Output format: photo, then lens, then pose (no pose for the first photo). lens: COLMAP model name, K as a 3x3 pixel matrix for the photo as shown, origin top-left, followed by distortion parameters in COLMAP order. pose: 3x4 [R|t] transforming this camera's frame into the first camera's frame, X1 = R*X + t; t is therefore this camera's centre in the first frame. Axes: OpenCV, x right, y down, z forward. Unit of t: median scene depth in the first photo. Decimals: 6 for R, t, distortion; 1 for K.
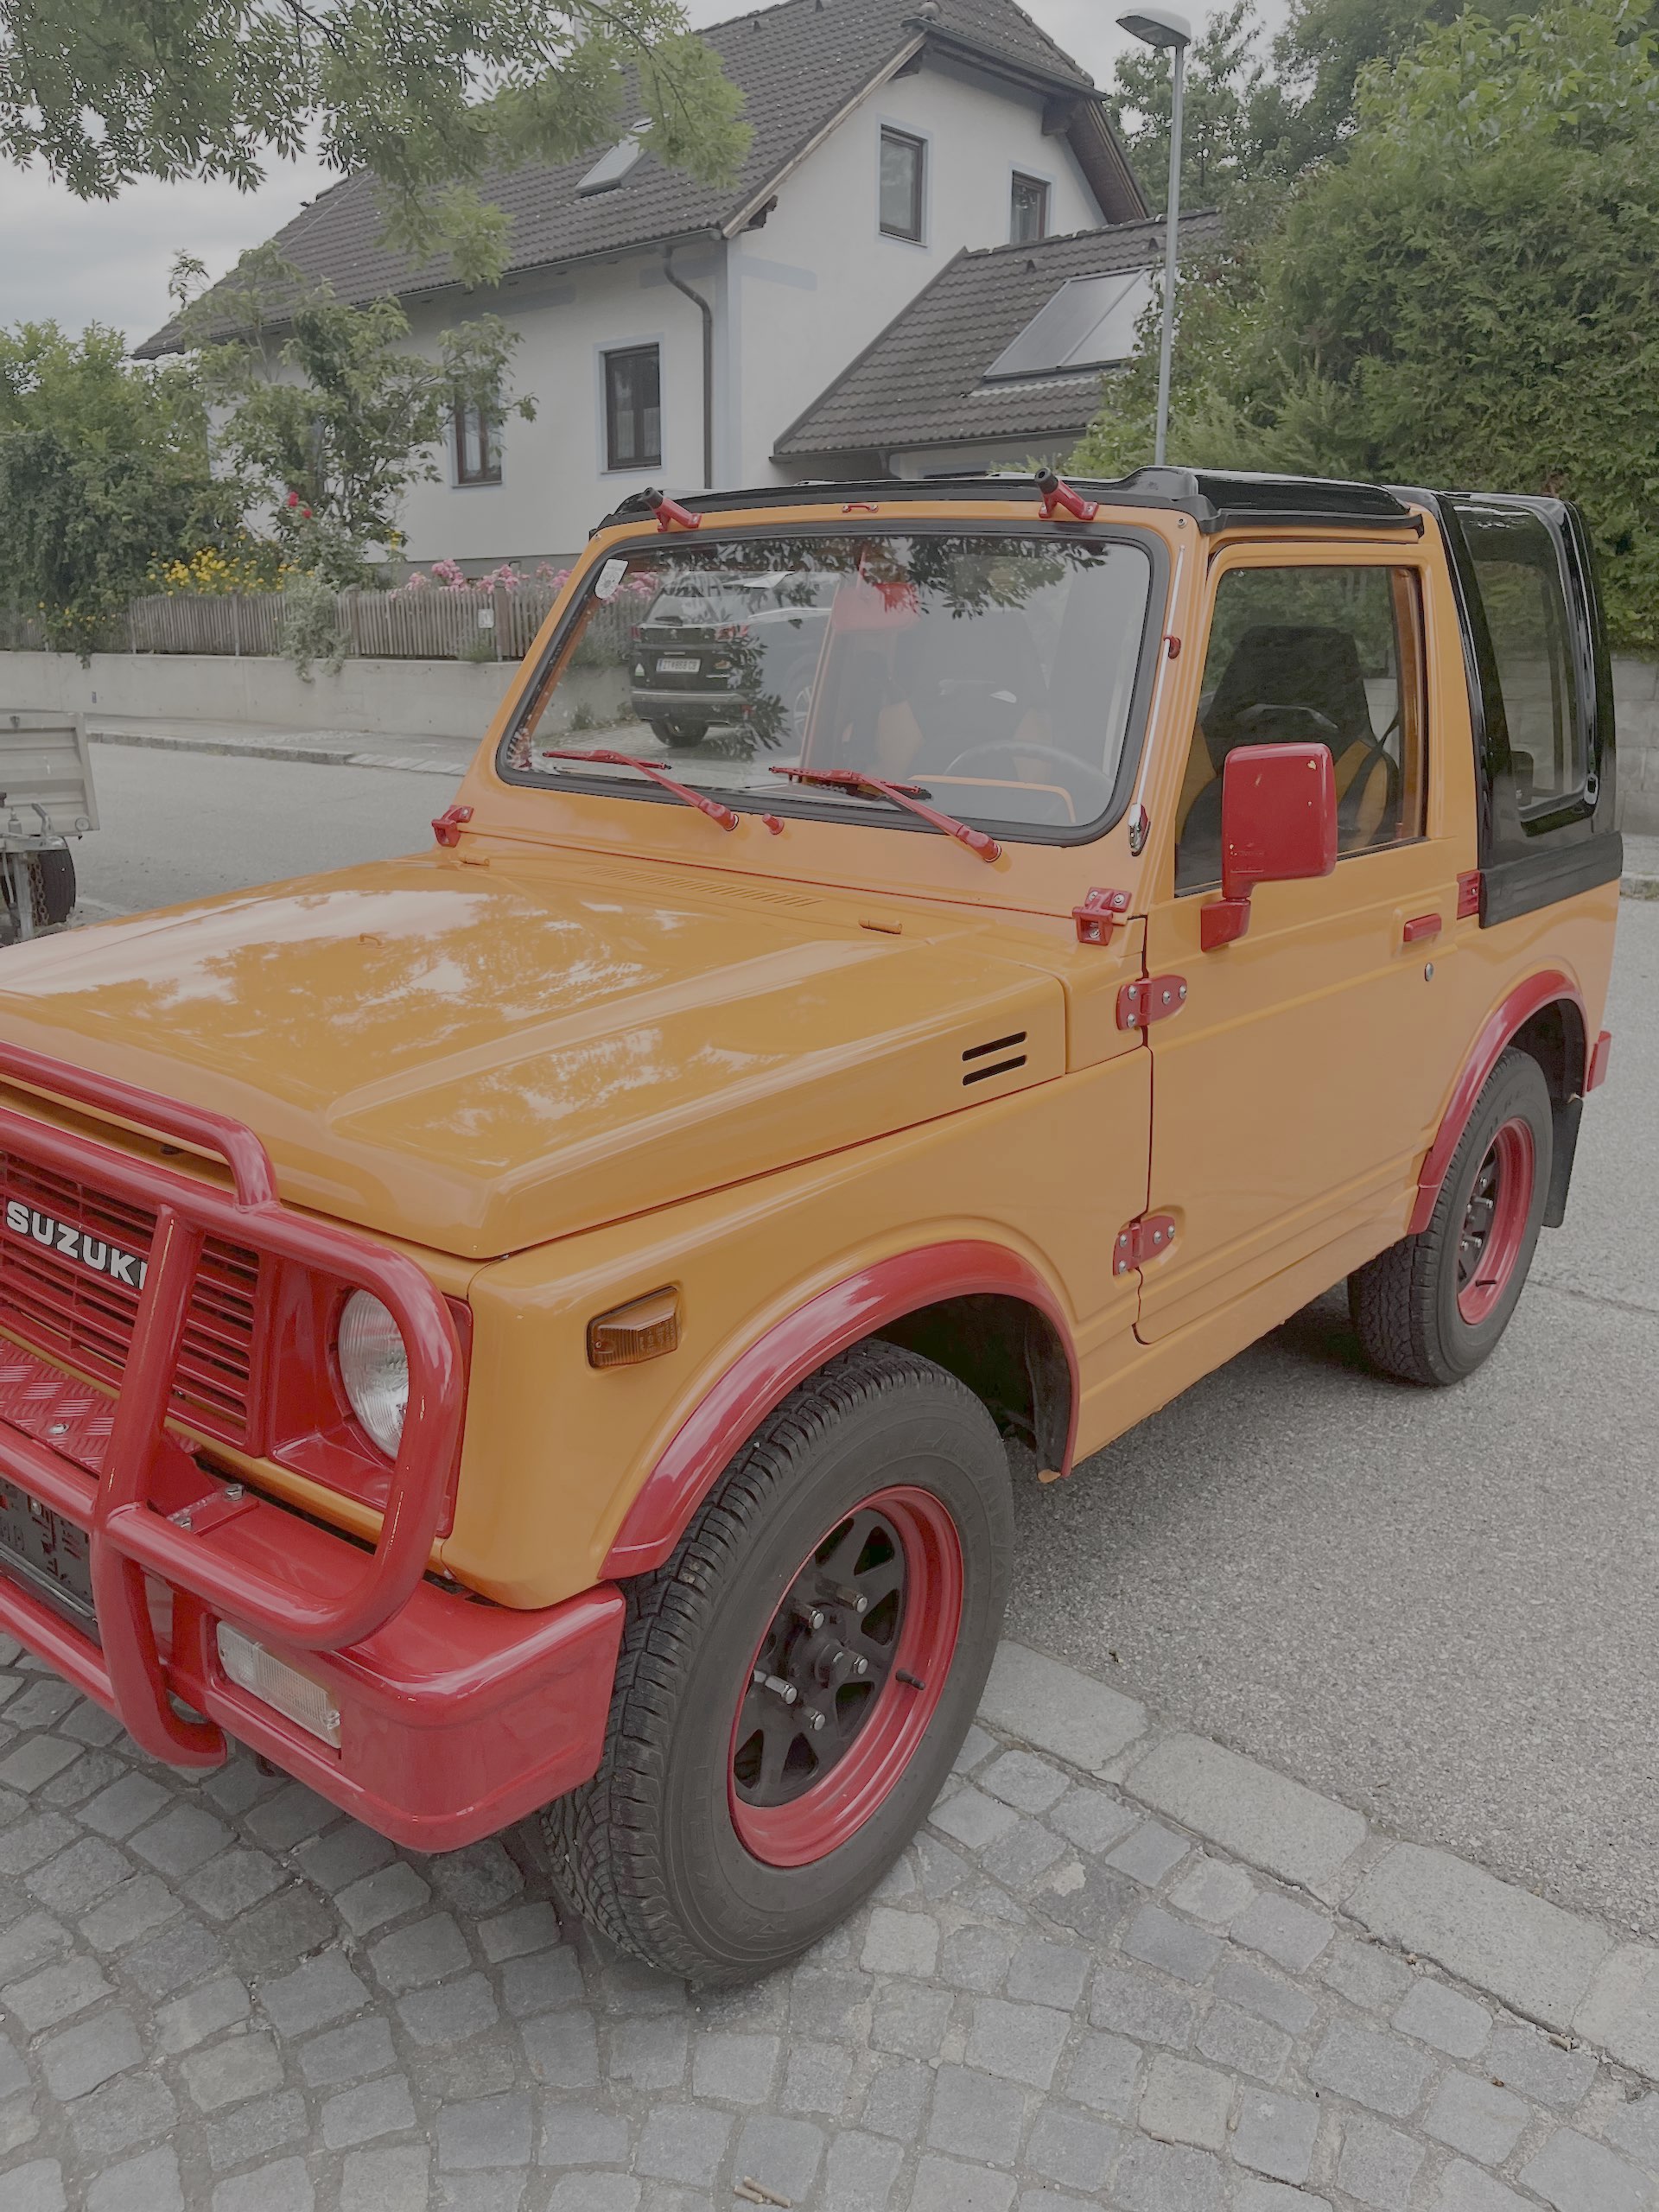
lens RADIAL K [[1697.0, 0, 829.5], [0, 1697.0, 1106.0], [0, 0, 1]] dist [-0.059091, 0.096619]
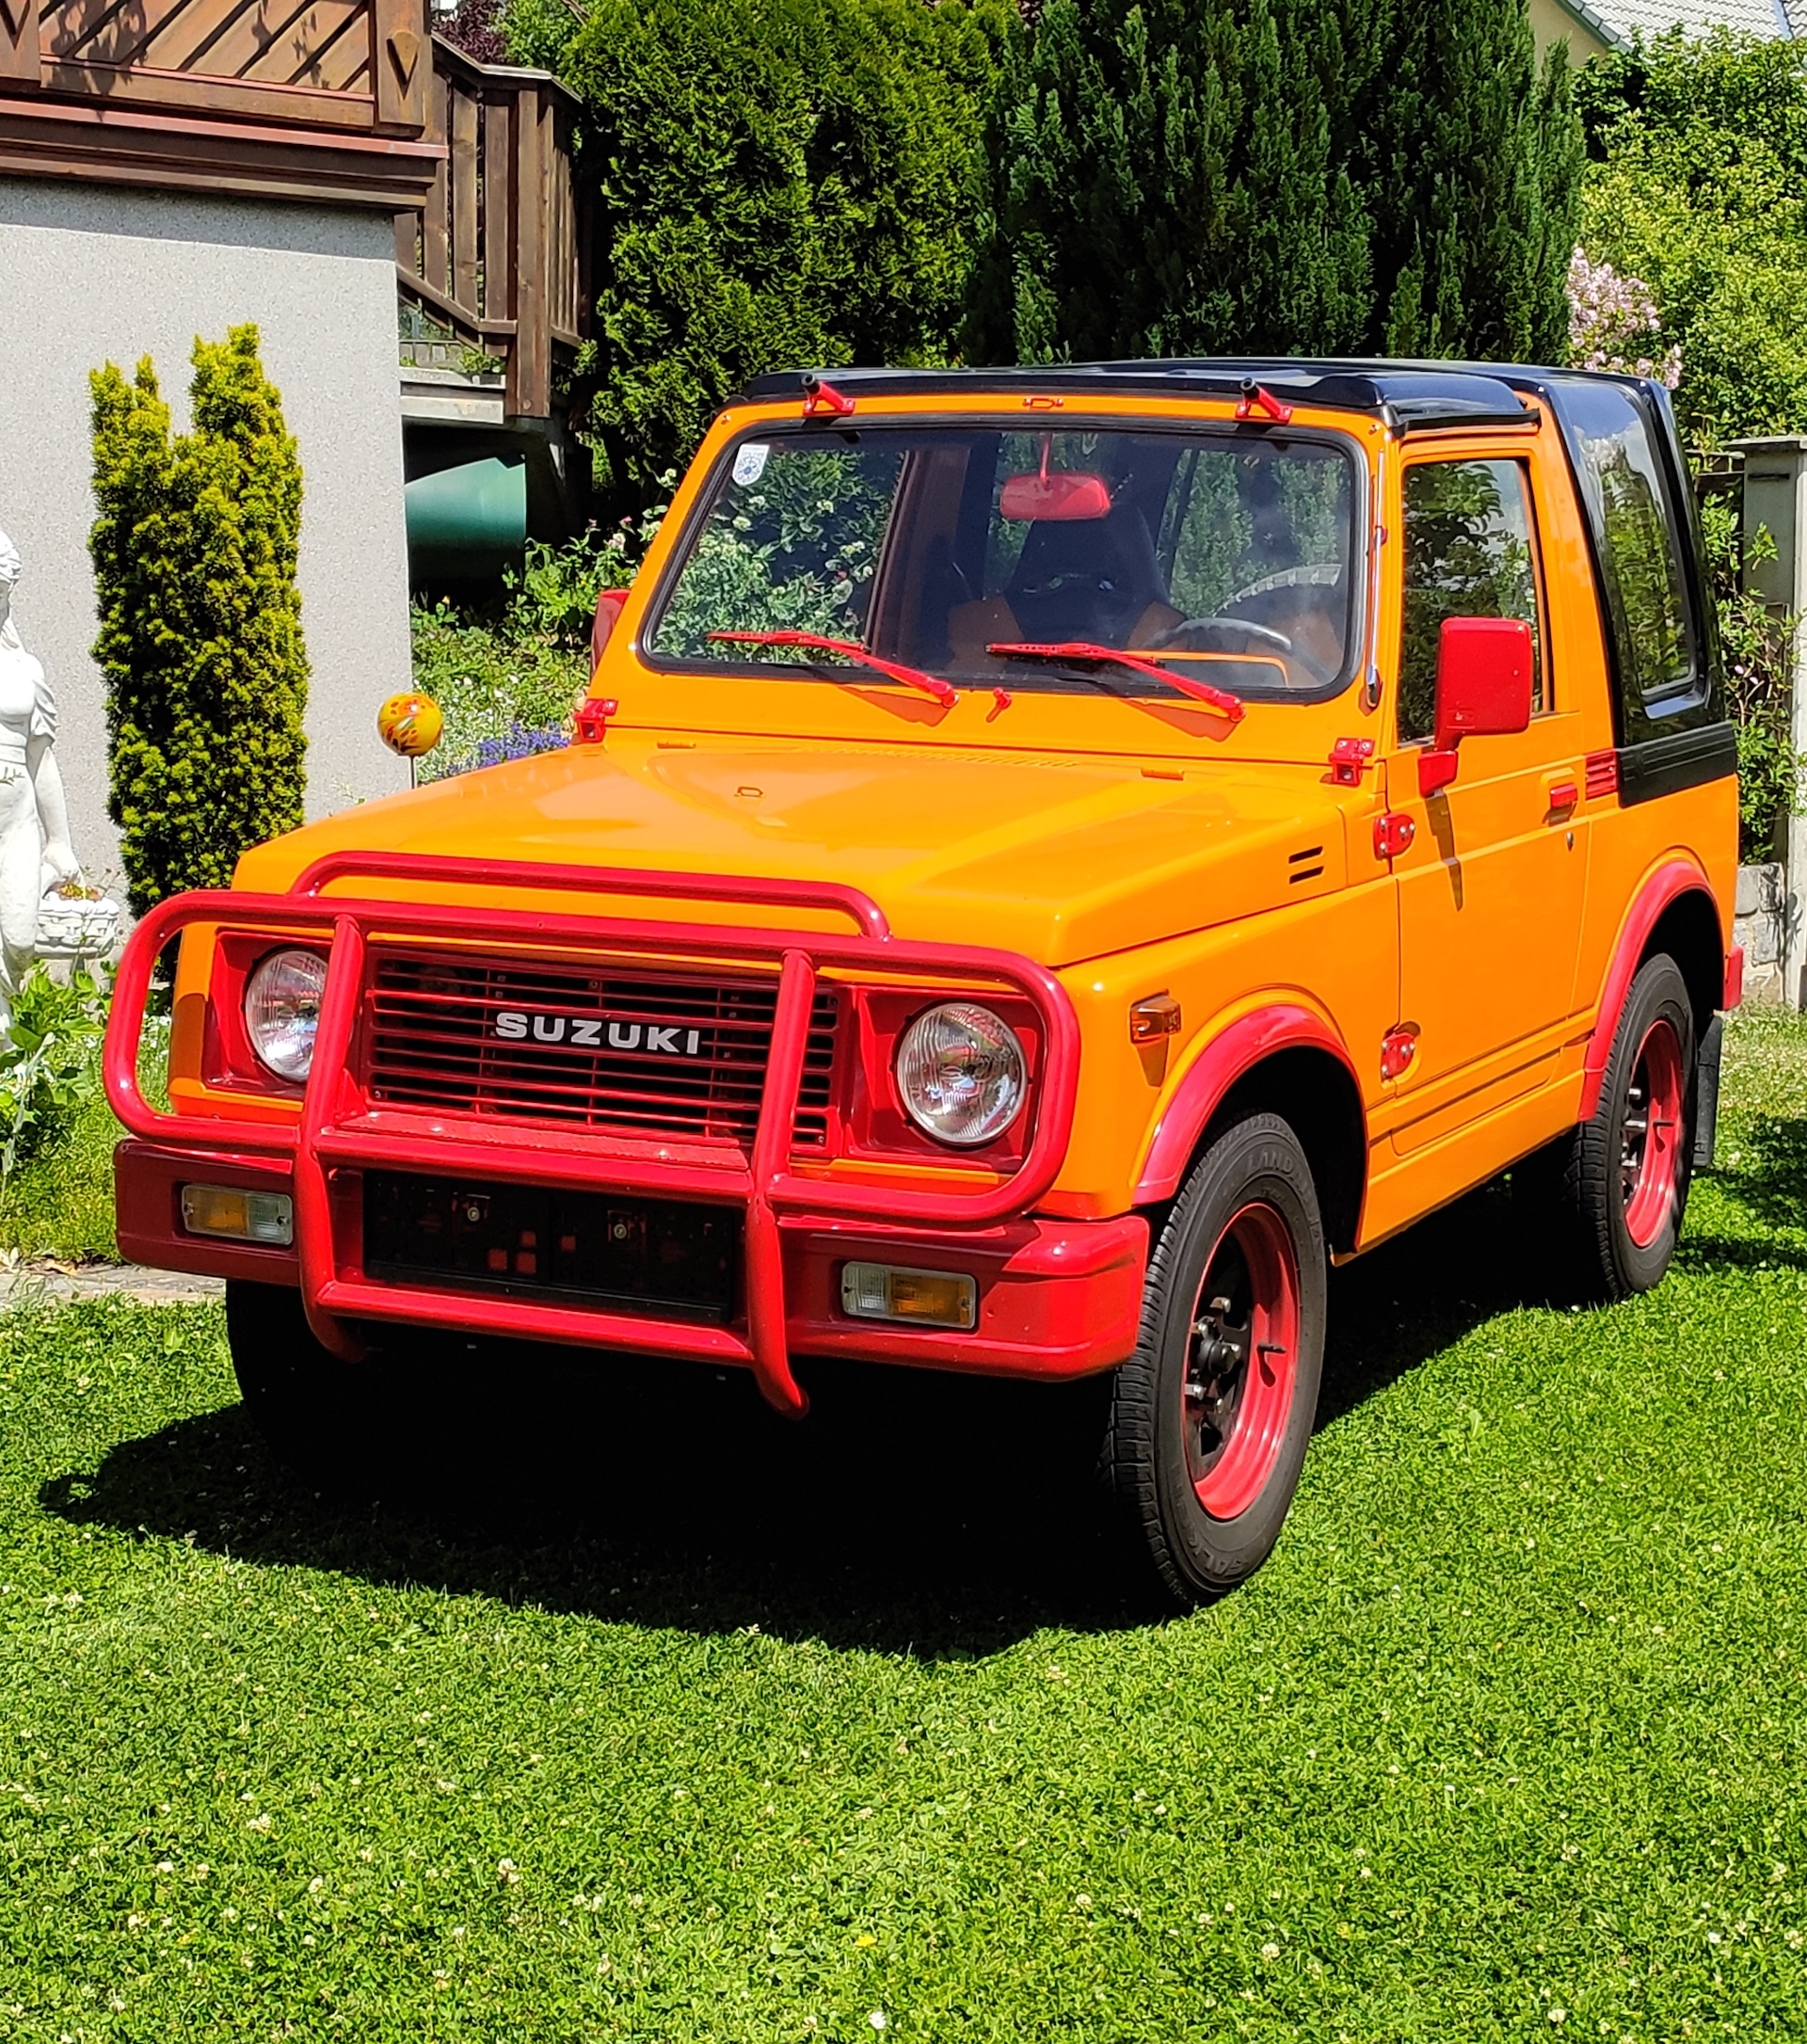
lens RADIAL K [[3802.1, 0, 903.5], [0, 3802.1, 1022.0], [0, 0, 1]] dist [-0.448567, -0.039987]
pose [[0.974408, -0.038365, 0.221490, -0.711529], [0.065291, 0.991153, -0.115552, 0.340740], [-0.215098, 0.127056, 0.968292, -1.400038]]
